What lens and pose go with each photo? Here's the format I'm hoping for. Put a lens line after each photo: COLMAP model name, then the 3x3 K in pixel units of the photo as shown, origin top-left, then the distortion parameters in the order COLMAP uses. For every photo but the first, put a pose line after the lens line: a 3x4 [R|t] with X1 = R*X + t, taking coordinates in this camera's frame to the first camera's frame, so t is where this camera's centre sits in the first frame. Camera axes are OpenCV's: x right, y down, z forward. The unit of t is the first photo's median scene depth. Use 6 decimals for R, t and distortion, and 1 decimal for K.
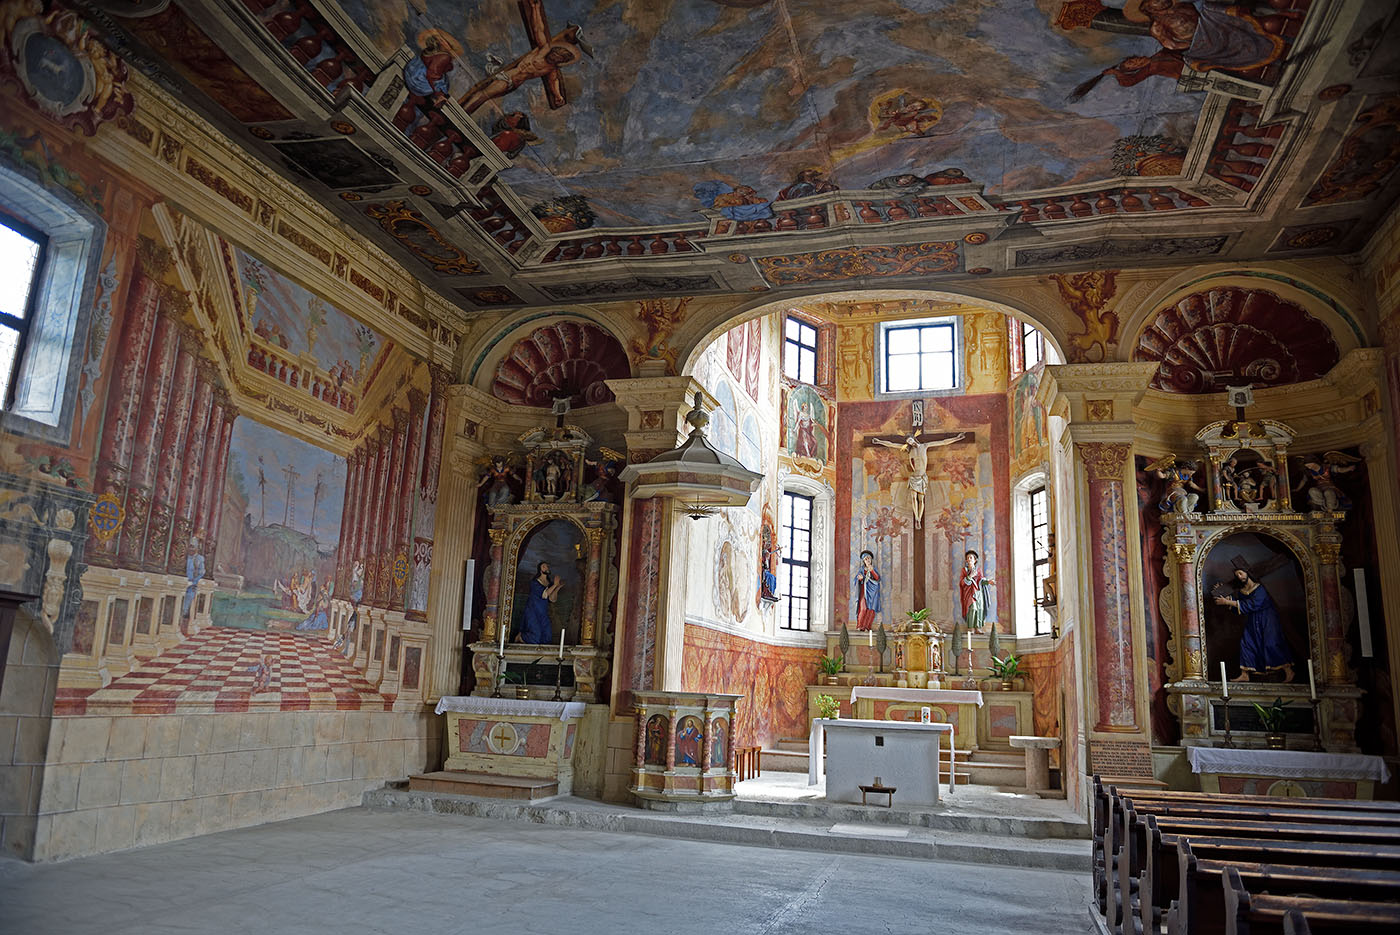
lens RADIAL K [[951.3, 0, 693.6], [0, 951.3, 467.9], [0, 0, 1]] dist [-0.050157, -0.001260]
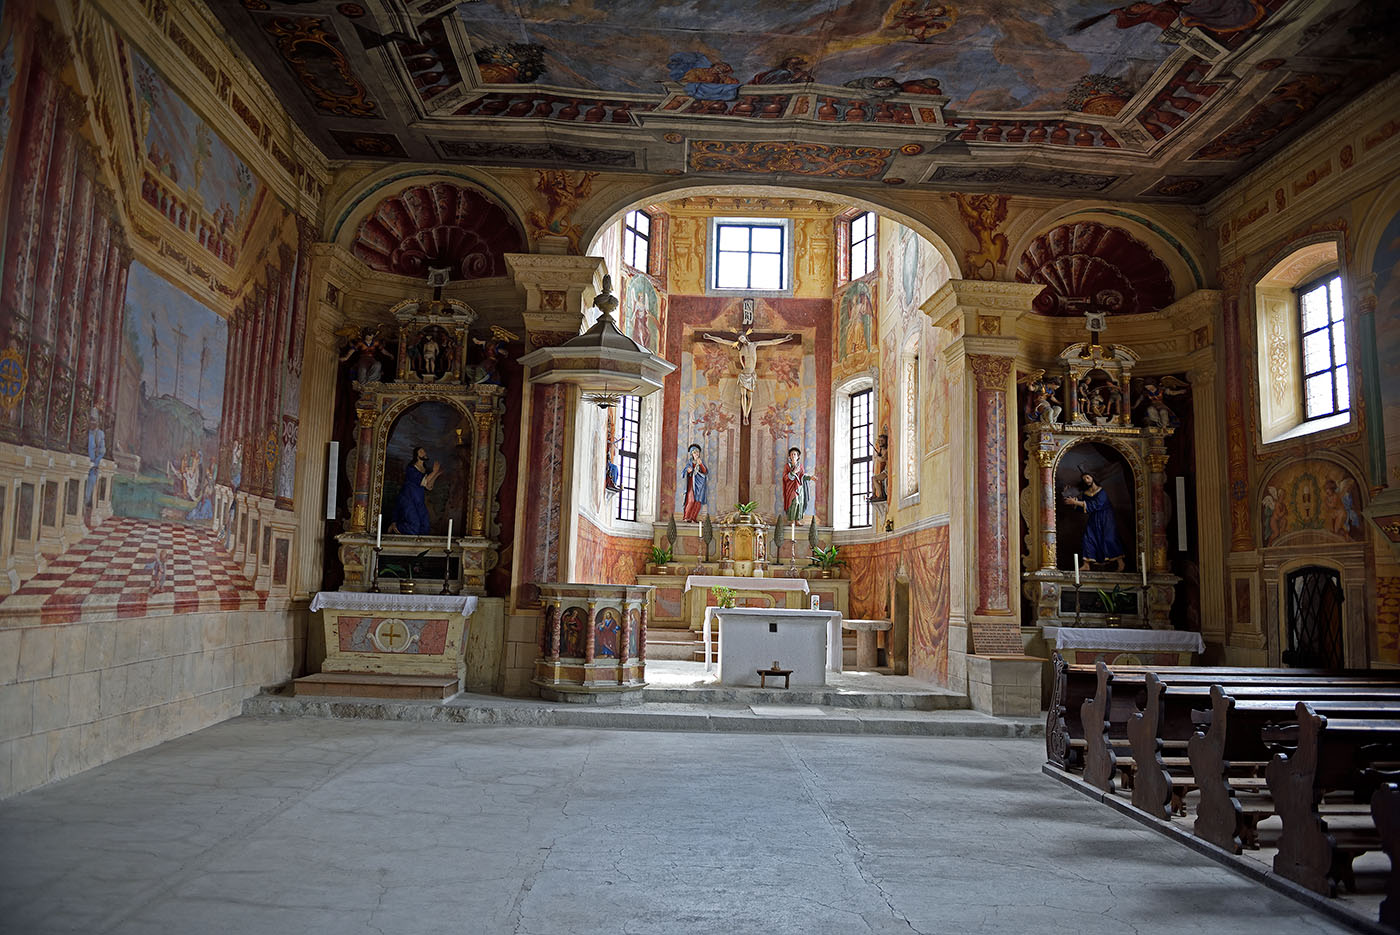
lens RADIAL K [[951.3, 0, 696.0], [0, 951.3, 467.4], [0, 0, 1]] dist [-0.050157, -0.001260]
pose [[0.948972, 0.024089, 0.314439, -0.232421], [-0.060222, 0.992572, 0.105708, 0.006748], [-0.309557, -0.119250, 0.943374, 0.057417]]
